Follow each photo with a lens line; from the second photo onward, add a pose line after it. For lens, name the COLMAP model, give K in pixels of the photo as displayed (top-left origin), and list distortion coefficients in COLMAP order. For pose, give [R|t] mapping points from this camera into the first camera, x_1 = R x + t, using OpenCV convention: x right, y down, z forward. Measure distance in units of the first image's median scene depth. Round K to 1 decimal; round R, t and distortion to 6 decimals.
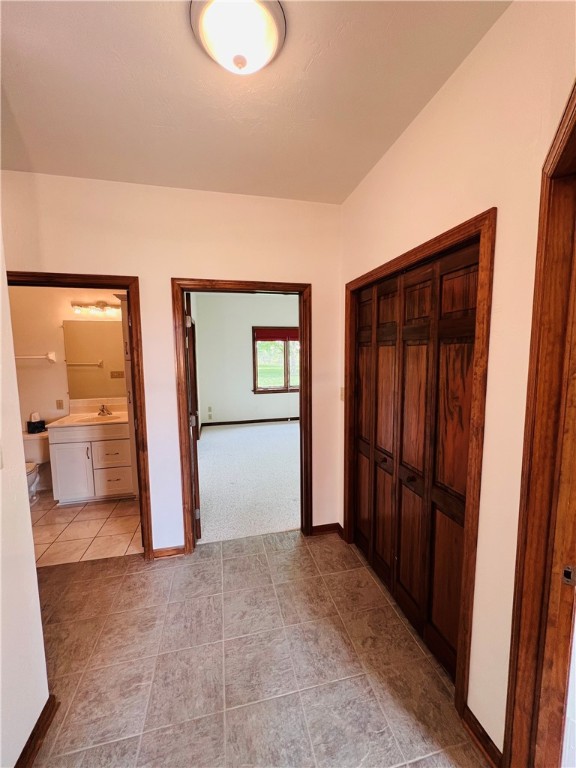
lens RADIAL K [[305.7, 0, 288.6], [0, 305.7, 384.6], [0, 0, 1]] dist [-0.001372, 0.001242]
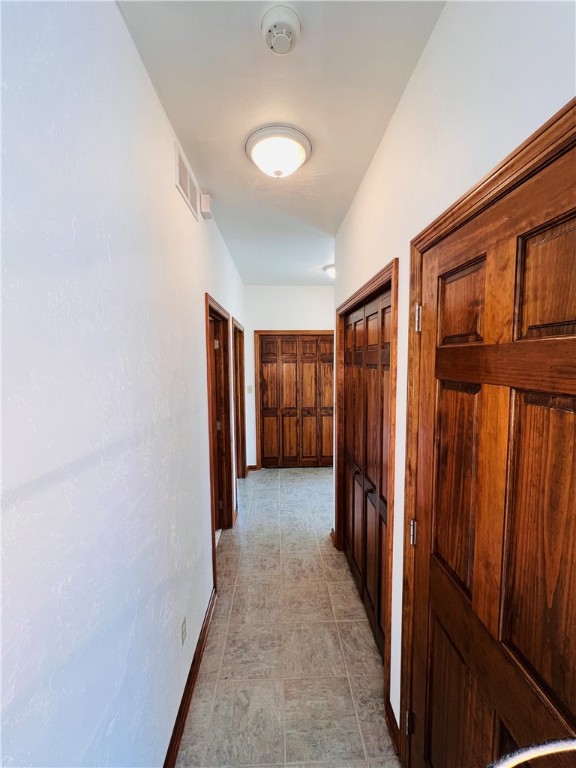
lens RADIAL K [[305.7, 0, 290.2], [0, 305.7, 384.3], [0, 0, 1]] dist [-0.001372, 0.001242]
pose [[0.181490, -0.071764, 0.980771, -2.162737], [0.113188, 0.992230, 0.051658, -0.091403], [-0.976857, 0.101636, 0.188203, 0.596954]]
